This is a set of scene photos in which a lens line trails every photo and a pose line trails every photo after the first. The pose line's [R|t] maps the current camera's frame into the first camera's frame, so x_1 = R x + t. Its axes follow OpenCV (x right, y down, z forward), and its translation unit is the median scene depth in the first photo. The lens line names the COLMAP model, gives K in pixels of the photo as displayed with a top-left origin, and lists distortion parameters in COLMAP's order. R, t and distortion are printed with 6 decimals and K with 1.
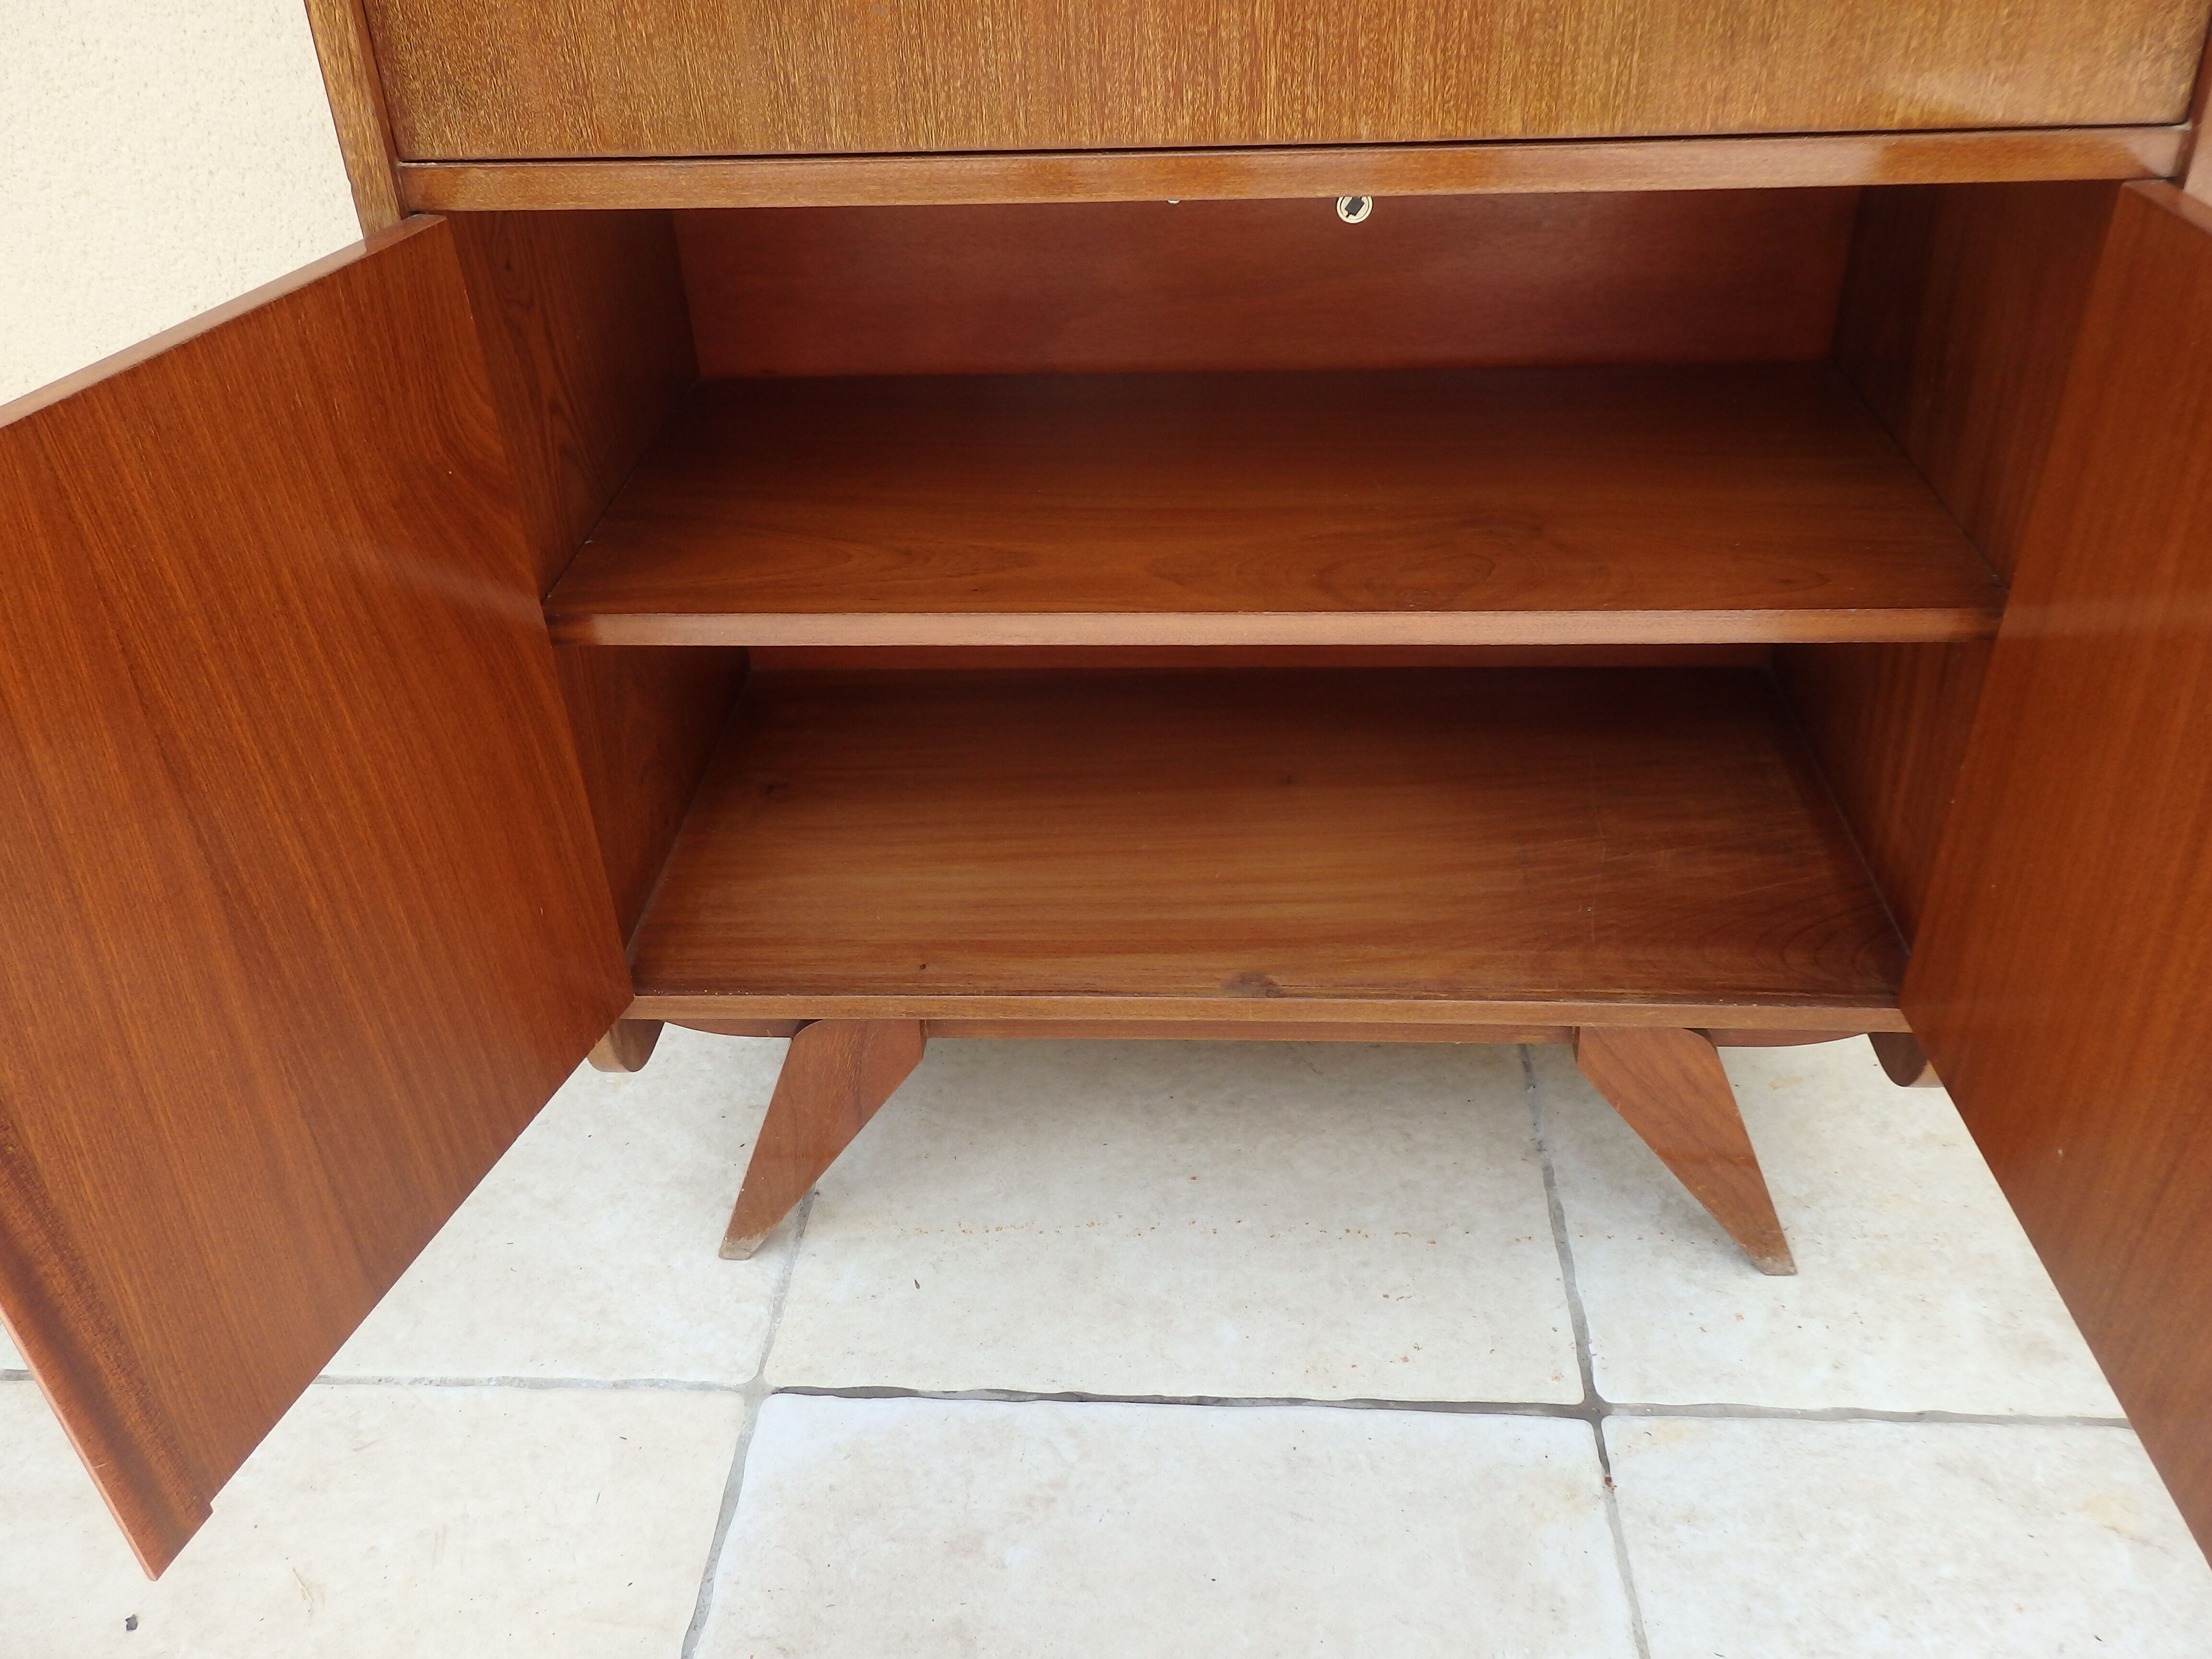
lens RADIAL K [[1803.6, 0, 1112.4], [0, 1803.6, 824.8], [0, 0, 1]] dist [0.008047, 0.016935]
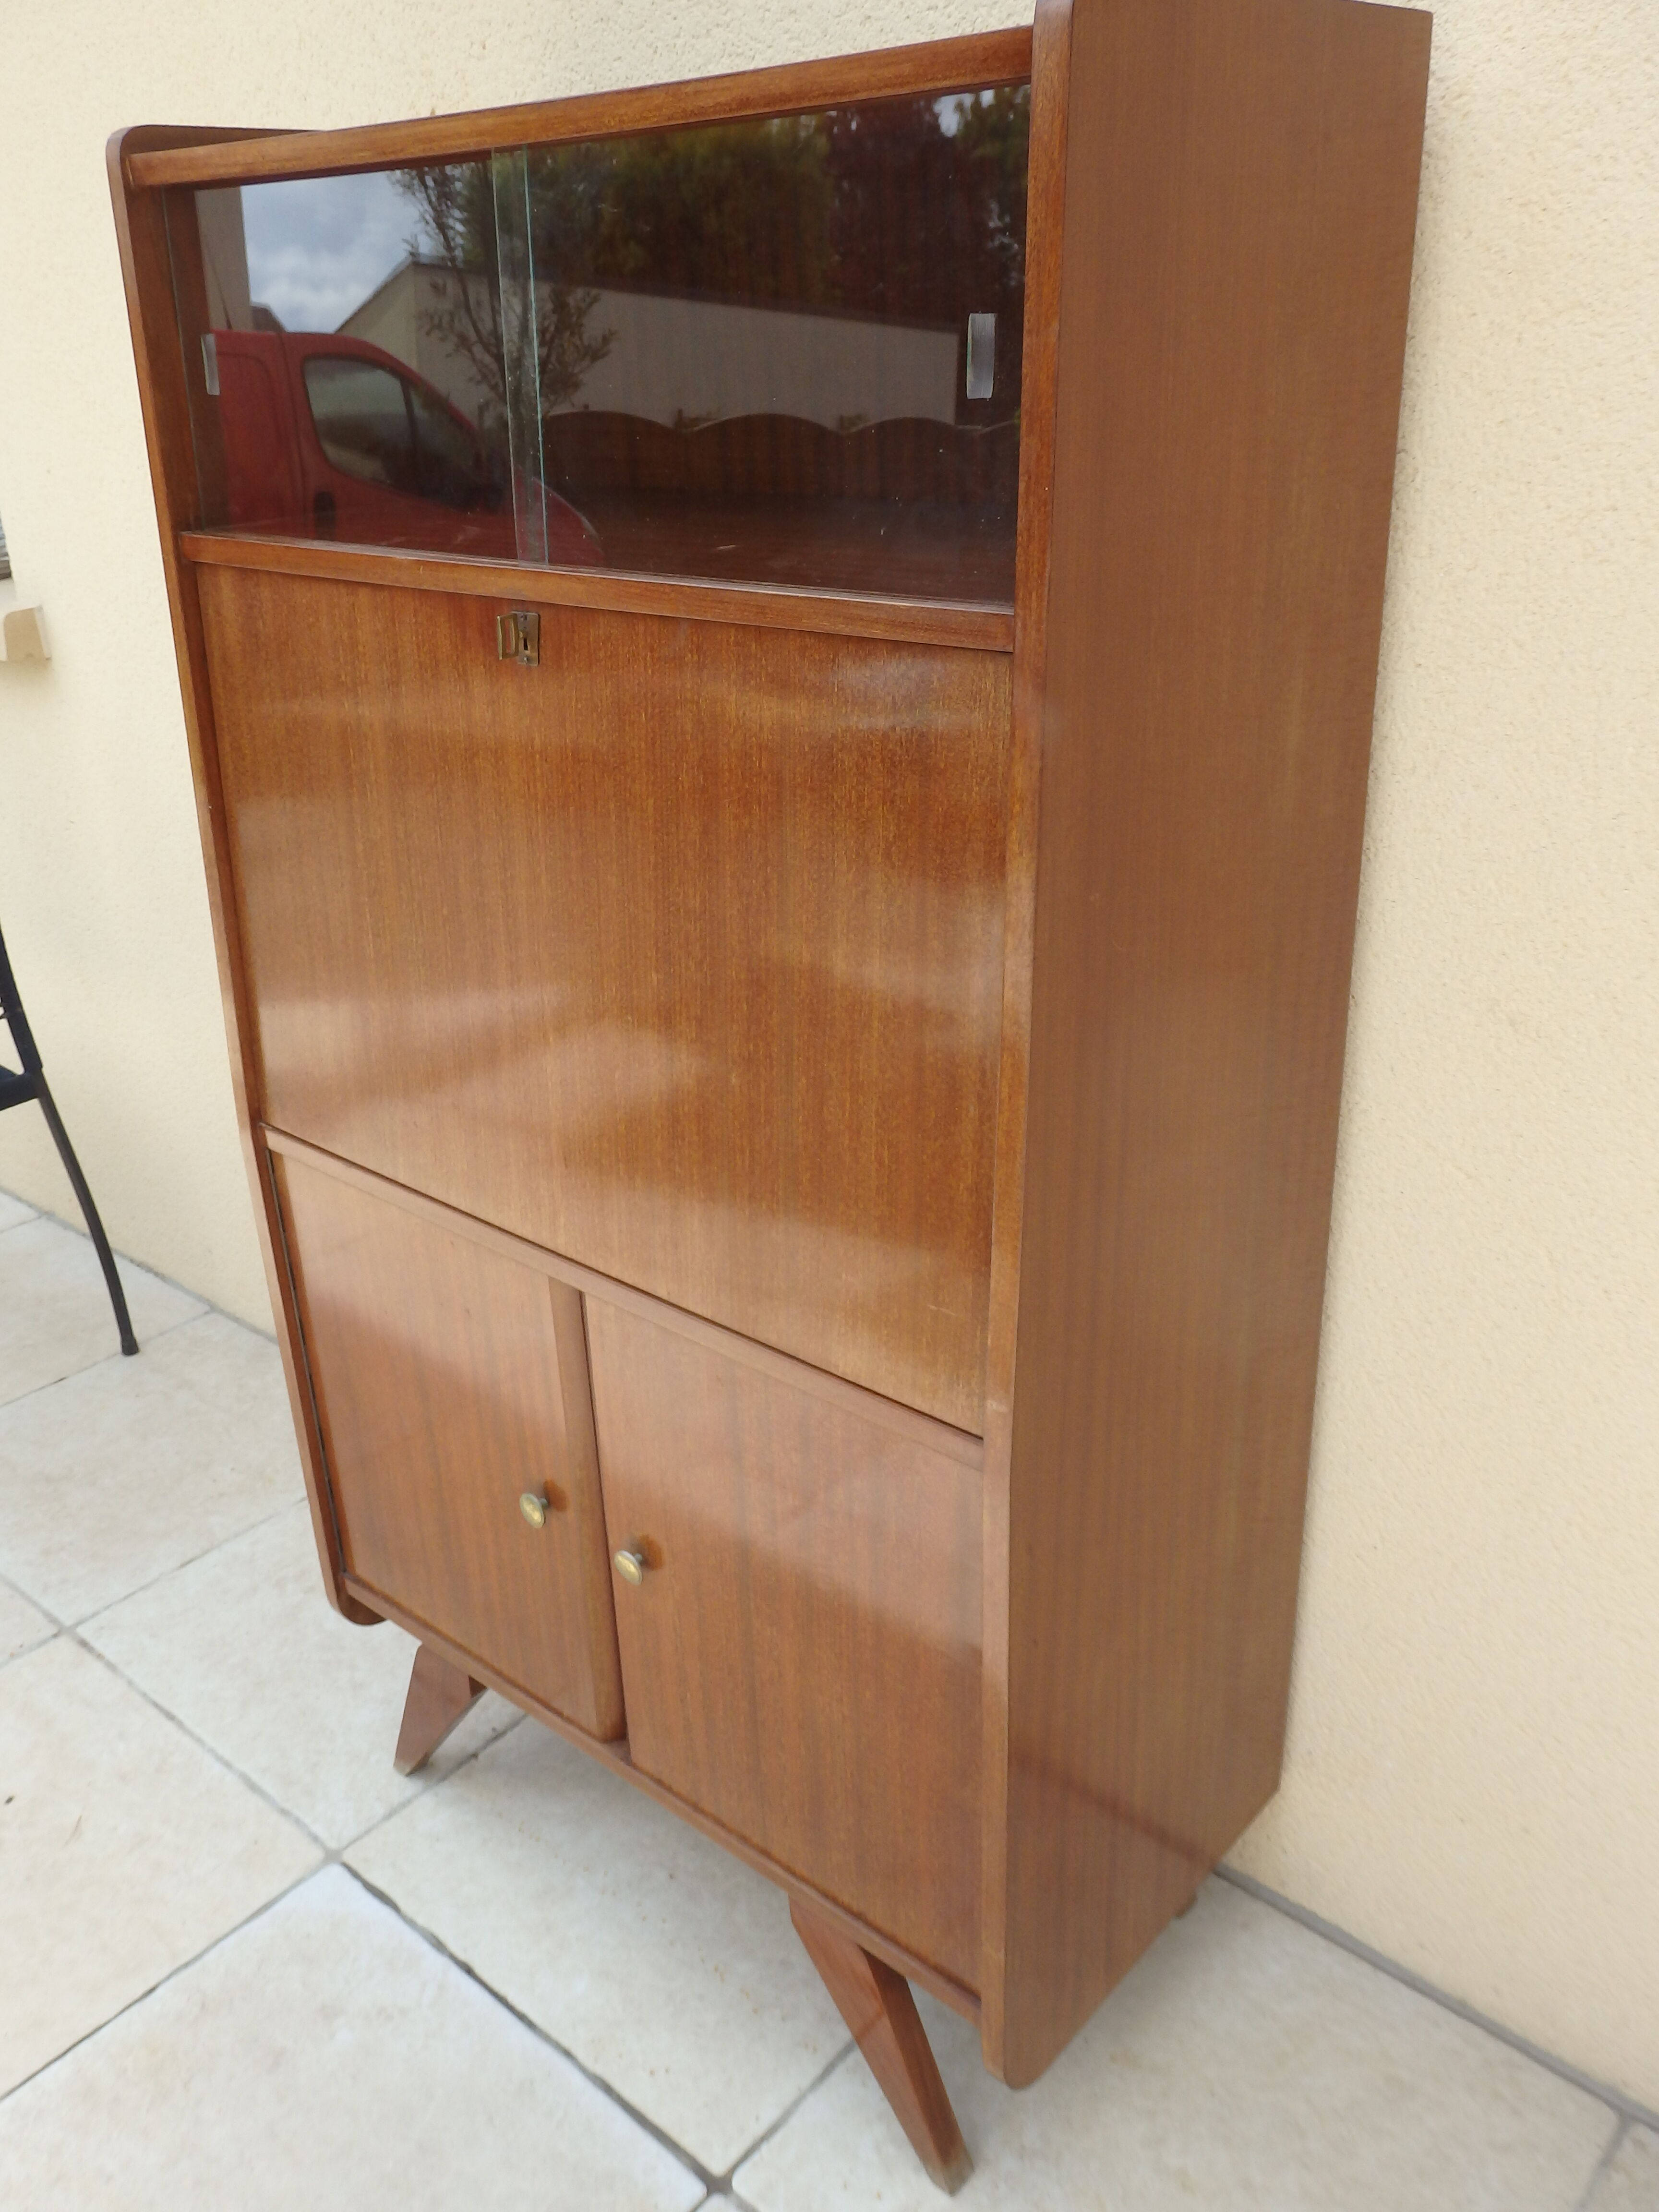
lens RADIAL K [[1803.6, 0, 829.5], [0, 1803.6, 1106.0], [0, 0, 1]] dist [0.008047, 0.016935]
pose [[0.788357, 0.258309, -0.558363, 0.820917], [-0.338224, 0.940100, -0.042633, -0.360798], [0.513905, 0.222462, 0.828500, -0.201054]]
